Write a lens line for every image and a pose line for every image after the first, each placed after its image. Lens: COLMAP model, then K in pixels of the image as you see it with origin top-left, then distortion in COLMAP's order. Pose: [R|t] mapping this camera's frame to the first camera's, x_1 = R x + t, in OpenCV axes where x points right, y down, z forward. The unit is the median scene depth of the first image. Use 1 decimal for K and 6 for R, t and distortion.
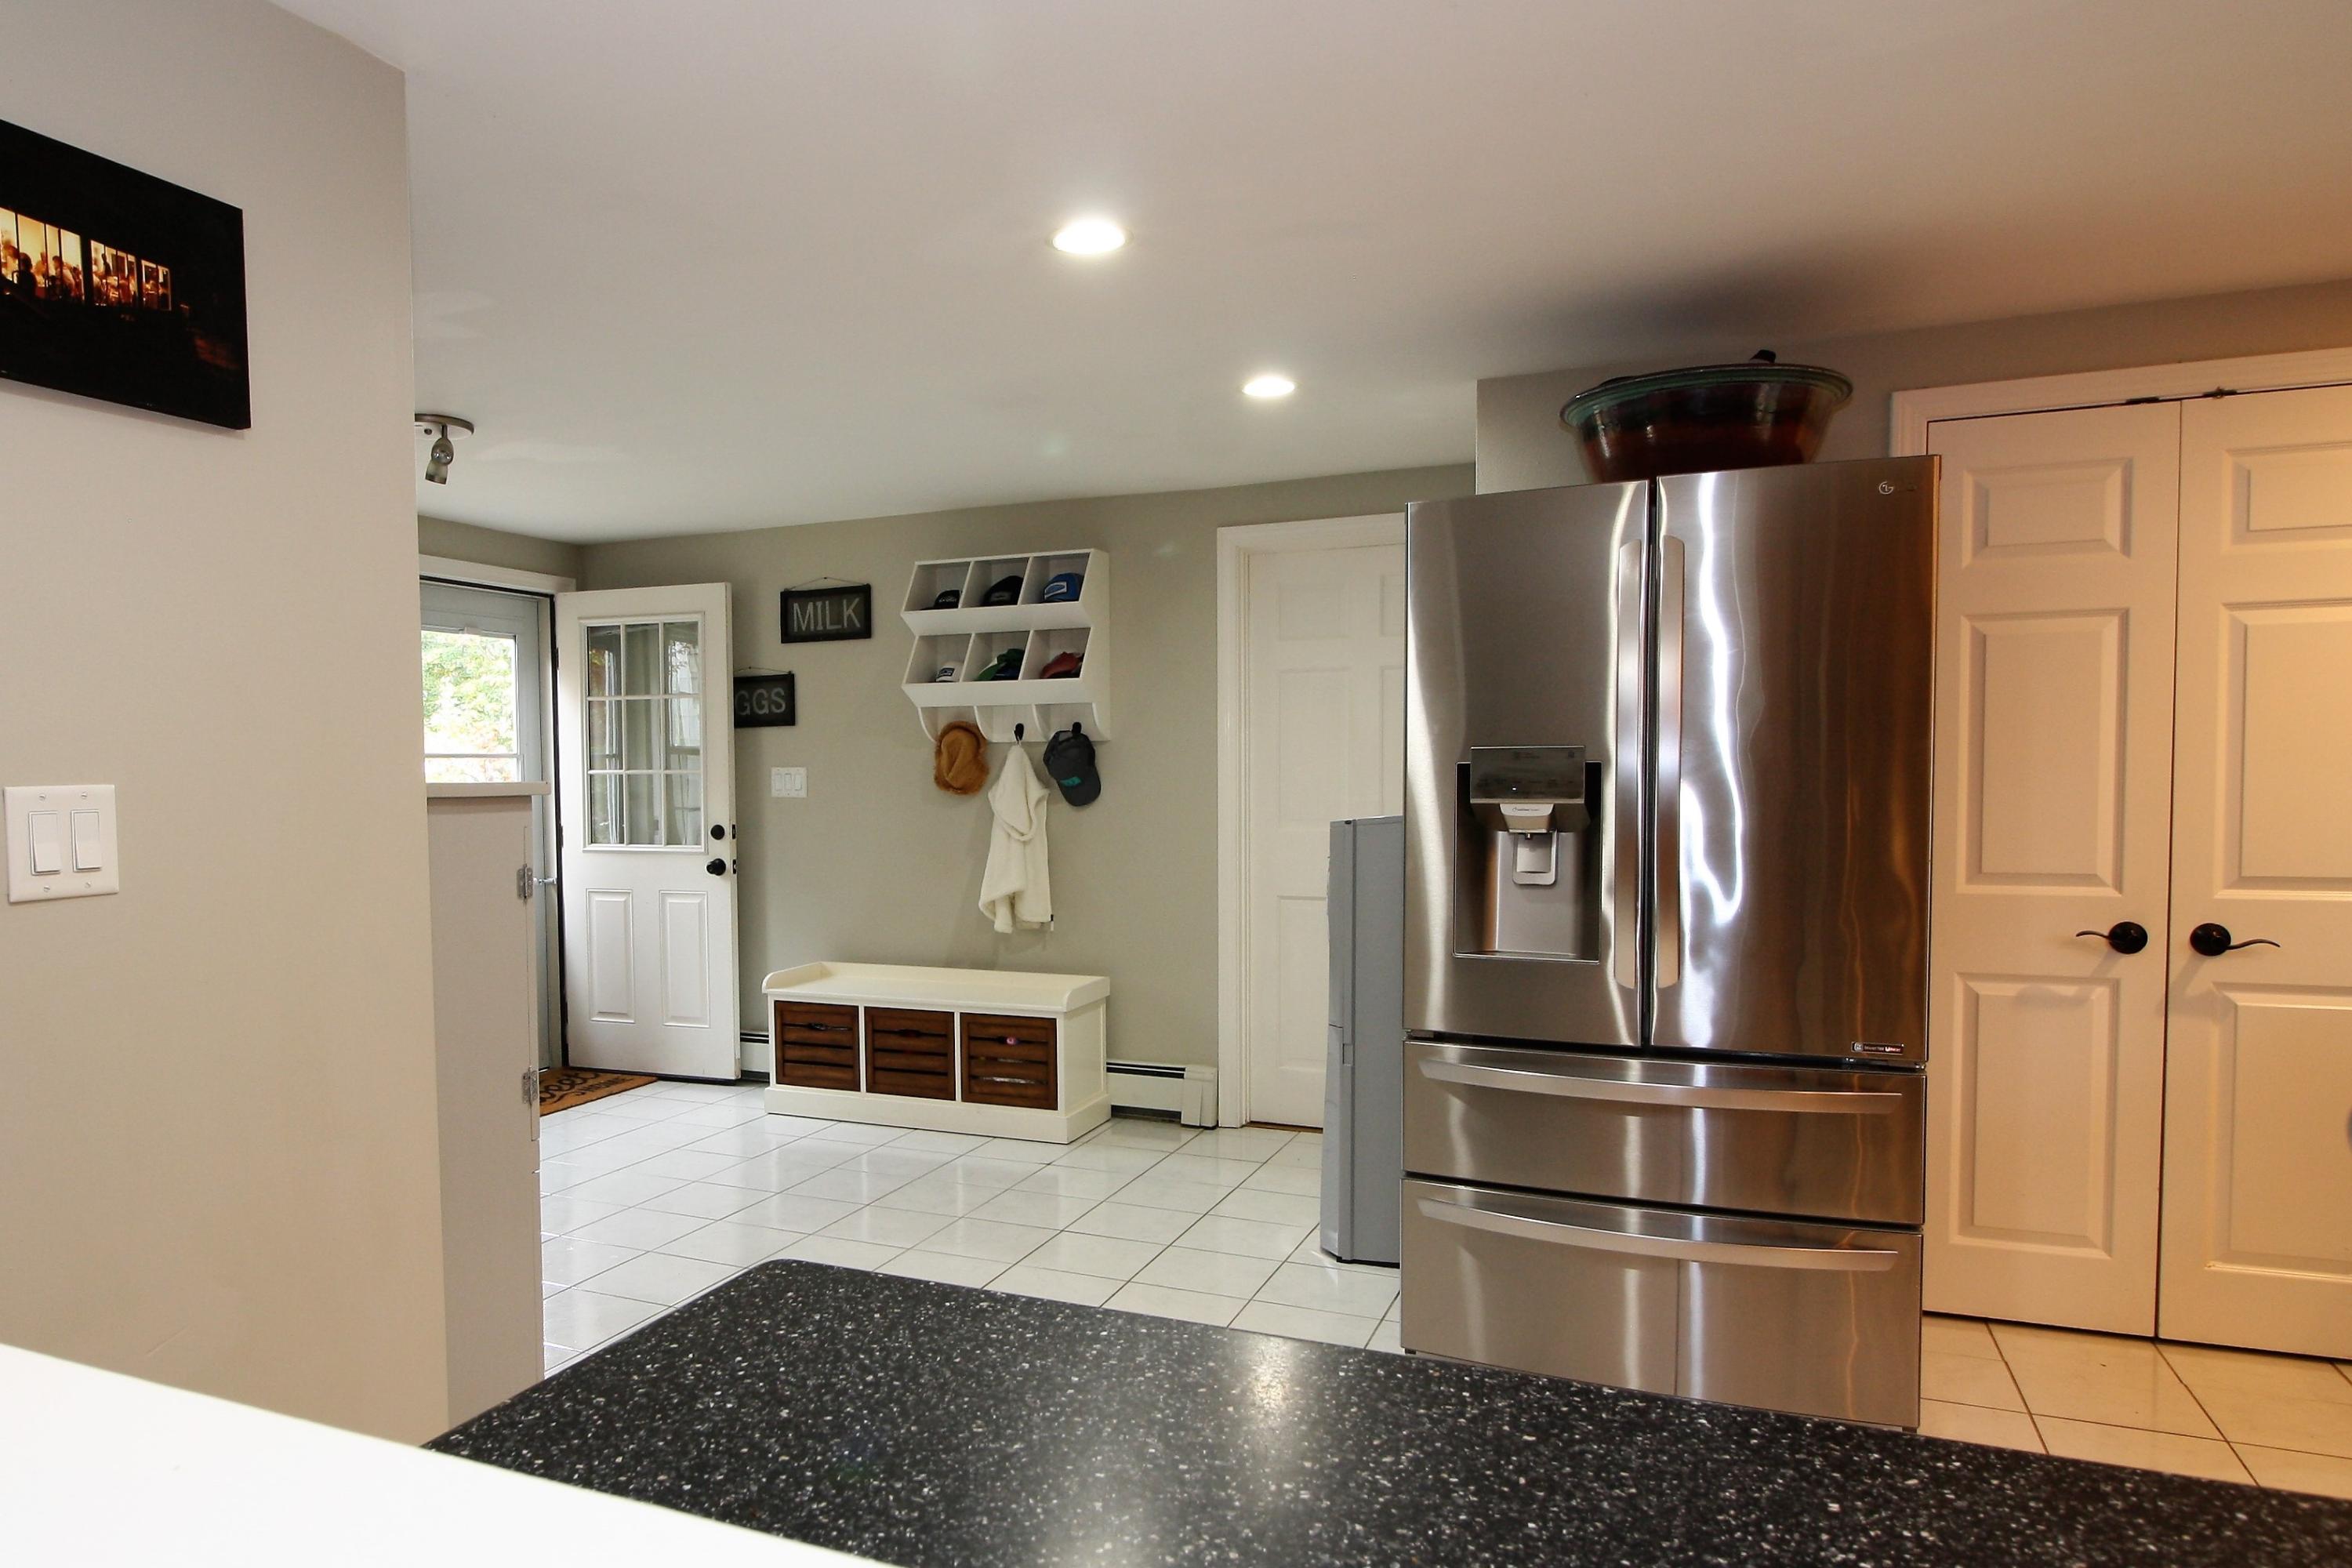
lens RADIAL K [[1488.3, 0, 1027.0], [0, 1488.3, 835.9], [0, 0, 1]] dist [-0.015398, 0.000292]
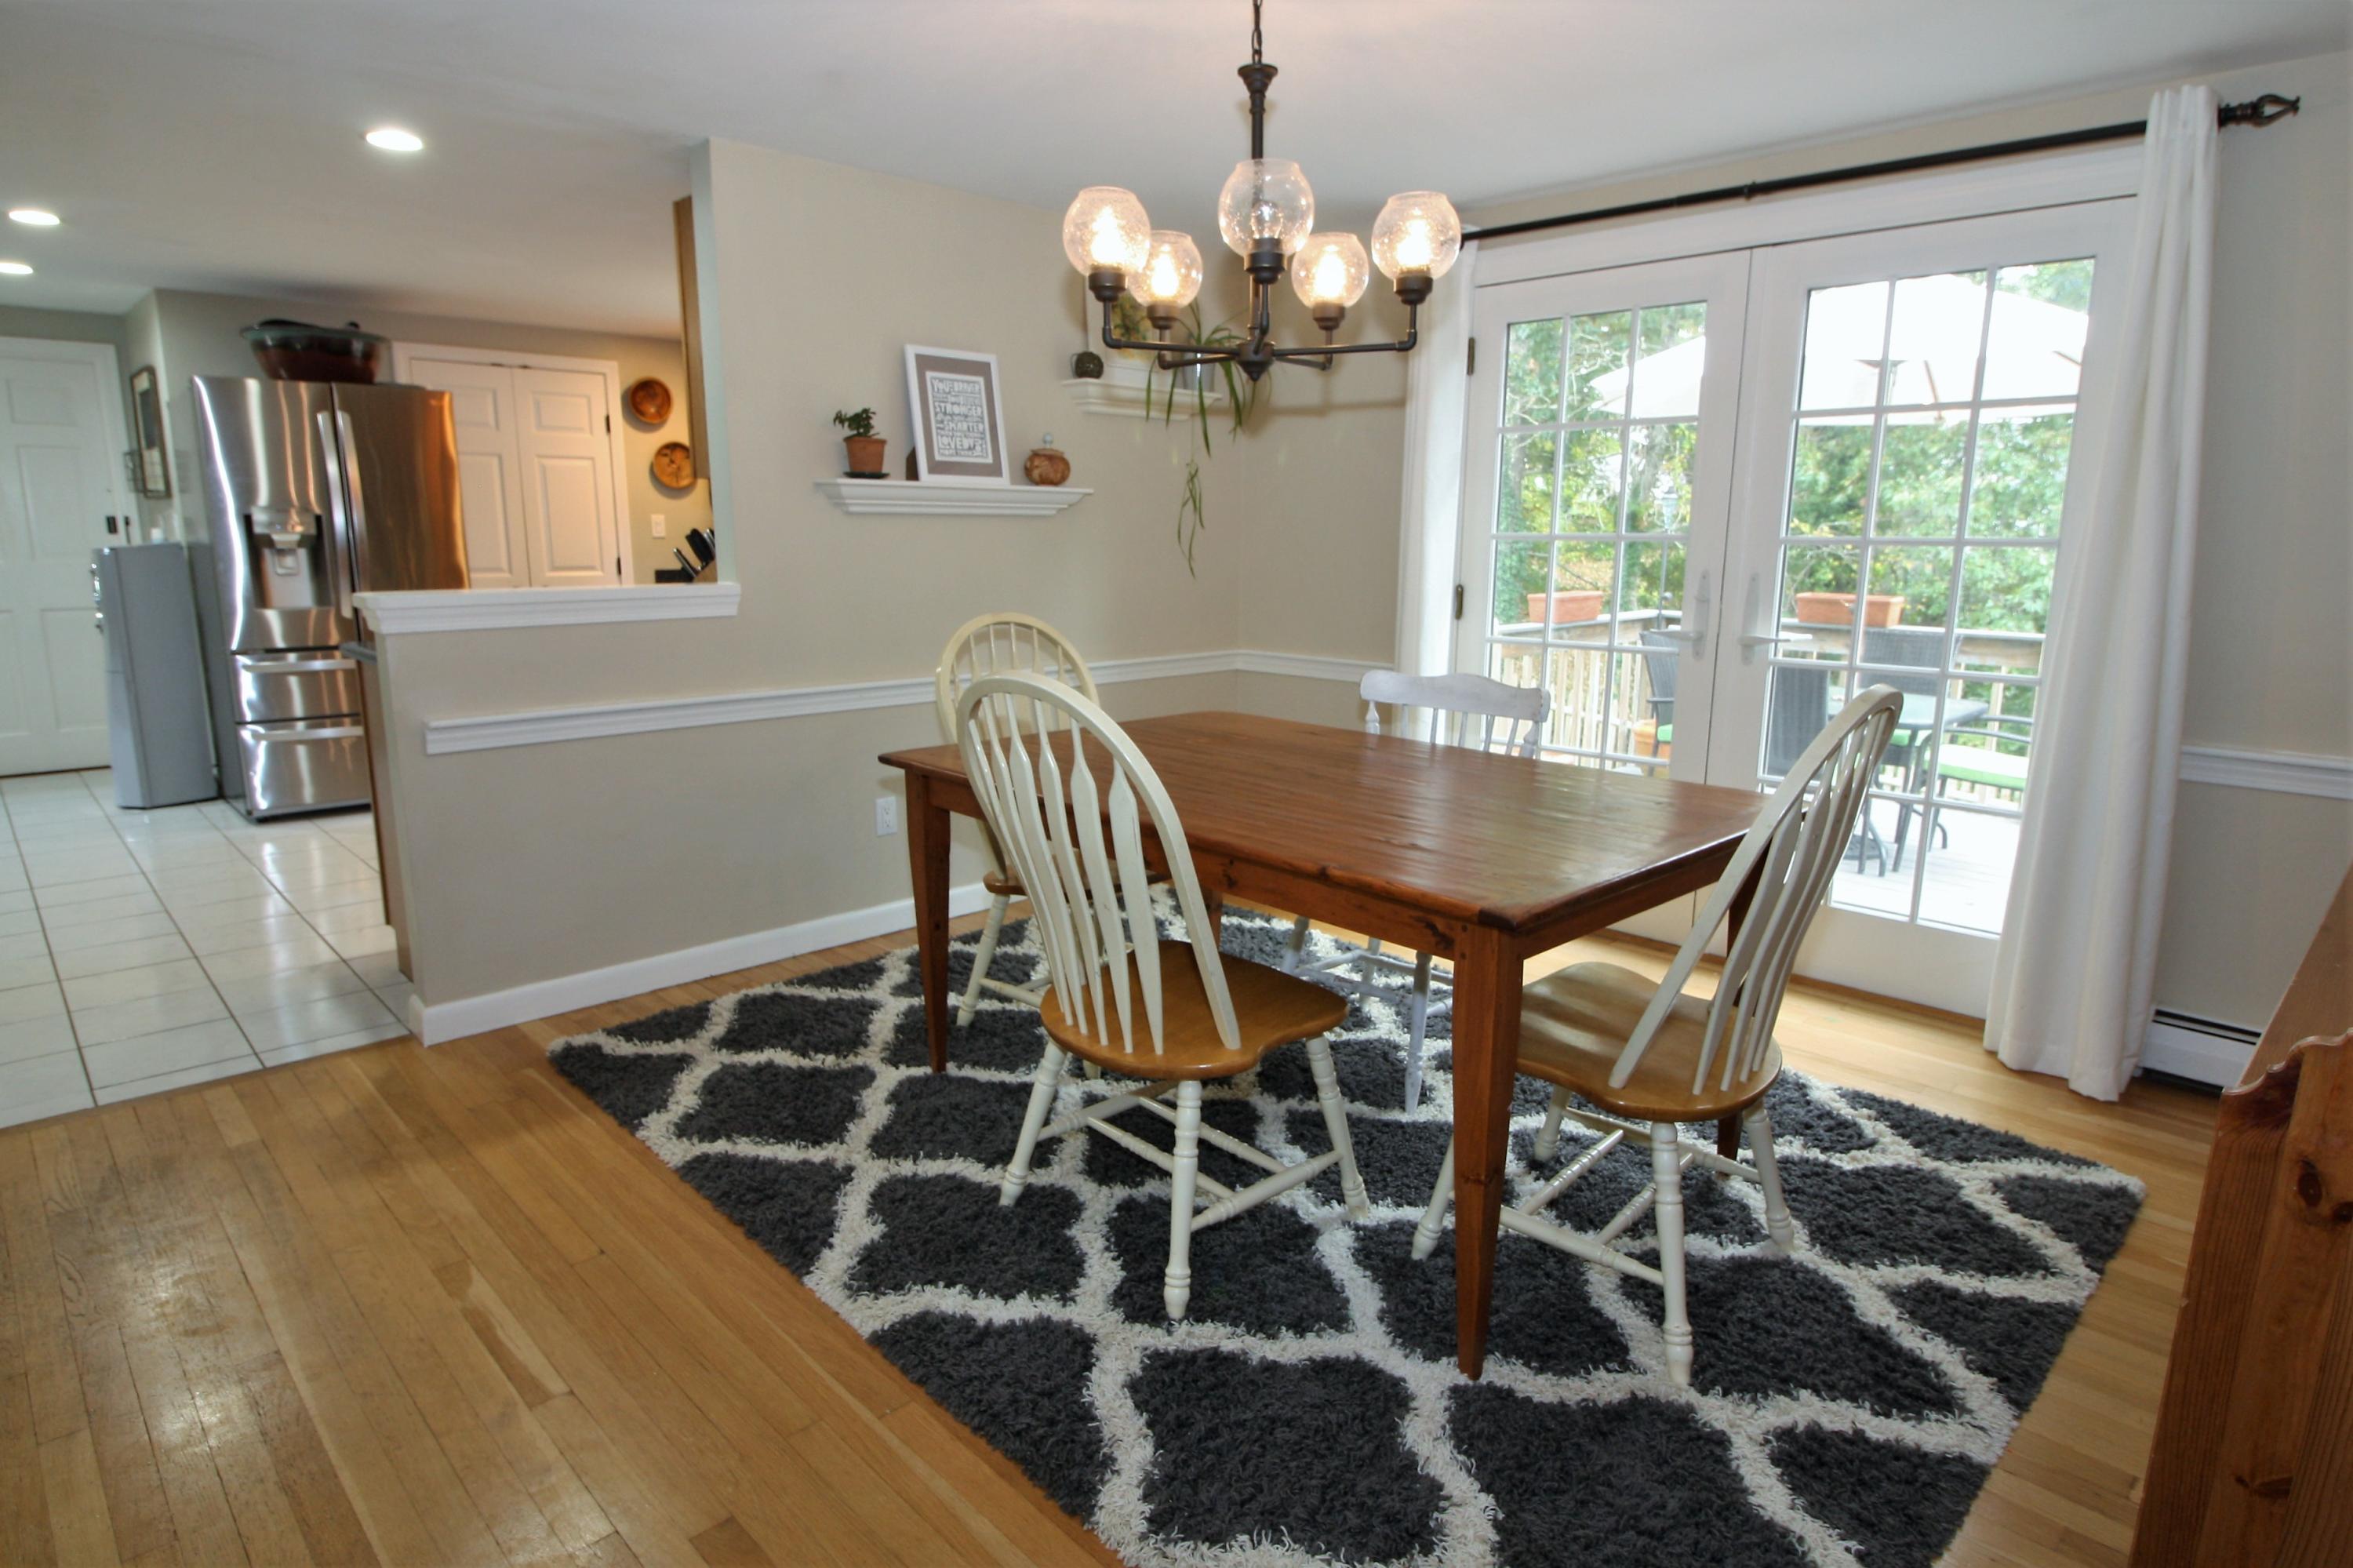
lens RADIAL K [[1255.9, 0, 1161.5], [0, 1255.9, 789.0], [0, 0, 1]] dist [-0.000002, -0.008451]
pose [[0.350521, -0.174467, 0.920161, -0.508565], [0.028268, 0.984019, 0.175807, 0.031357], [-0.936128, -0.035613, 0.349851, -0.441013]]
